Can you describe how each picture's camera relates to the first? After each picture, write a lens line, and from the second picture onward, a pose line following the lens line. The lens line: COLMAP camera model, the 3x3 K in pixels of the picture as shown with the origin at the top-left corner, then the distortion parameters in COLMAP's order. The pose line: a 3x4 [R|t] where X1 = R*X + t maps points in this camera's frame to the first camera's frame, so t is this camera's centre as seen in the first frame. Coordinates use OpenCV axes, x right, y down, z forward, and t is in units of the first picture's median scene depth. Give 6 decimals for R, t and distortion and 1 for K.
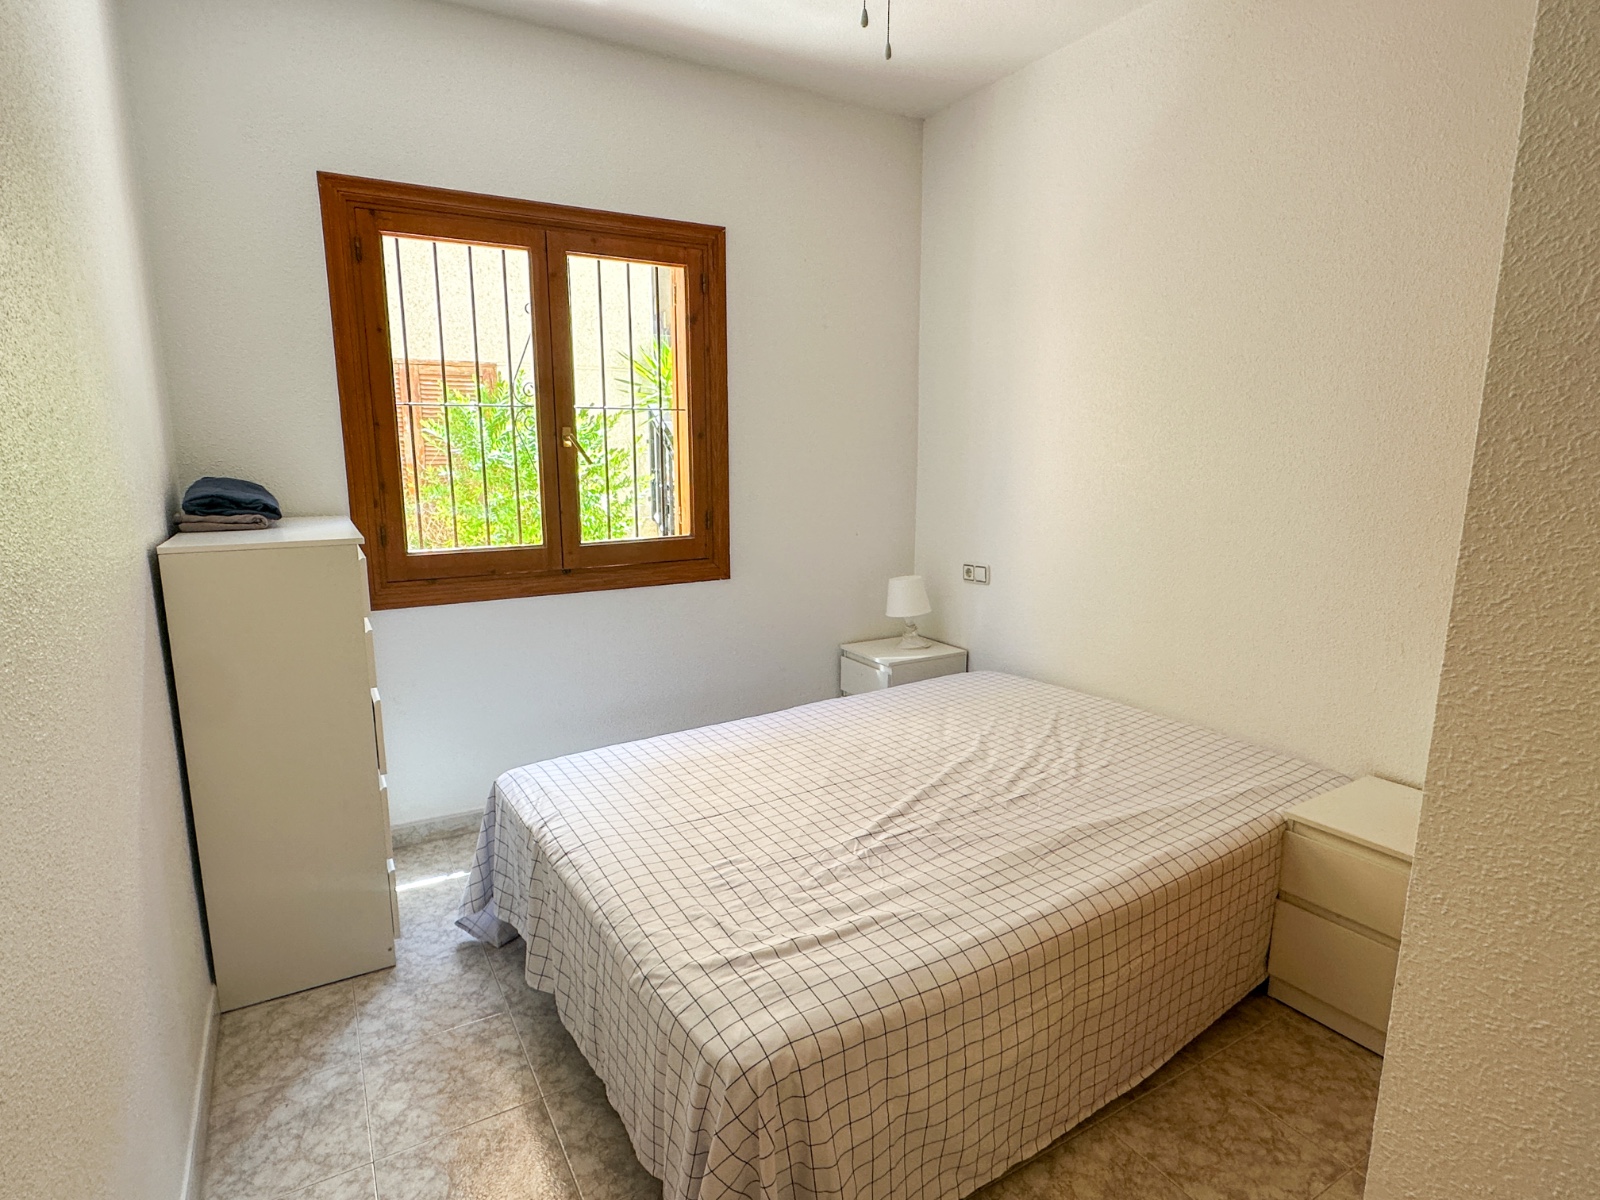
lens RADIAL K [[845.8, 0, 798.5], [0, 845.8, 601.3], [0, 0, 1]] dist [-0.002030, 0.000608]
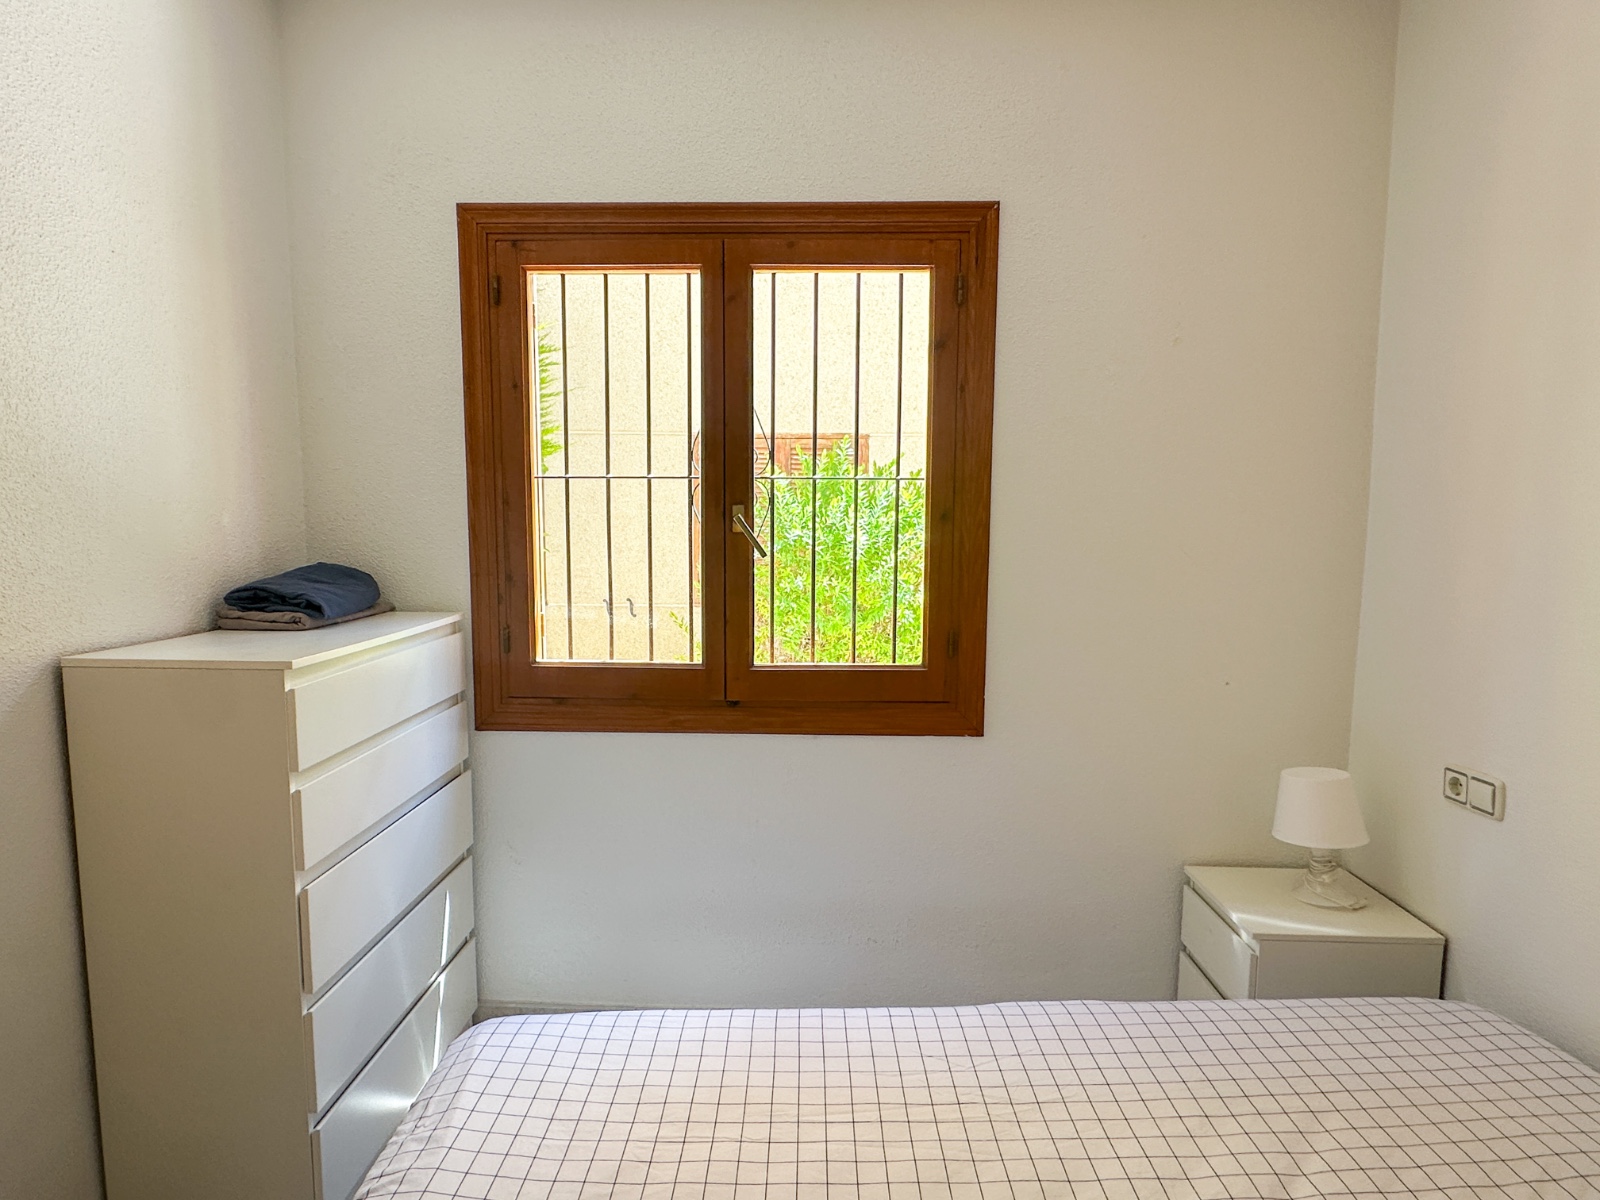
lens RADIAL K [[845.8, 0, 798.5], [0, 845.8, 601.3], [0, 0, 1]] dist [-0.002030, 0.000608]
pose [[0.848970, 0.059216, -0.525112, 0.138094], [-0.103476, 0.993093, -0.055303, -0.082360], [0.518211, 0.101287, 0.849234, 0.387275]]
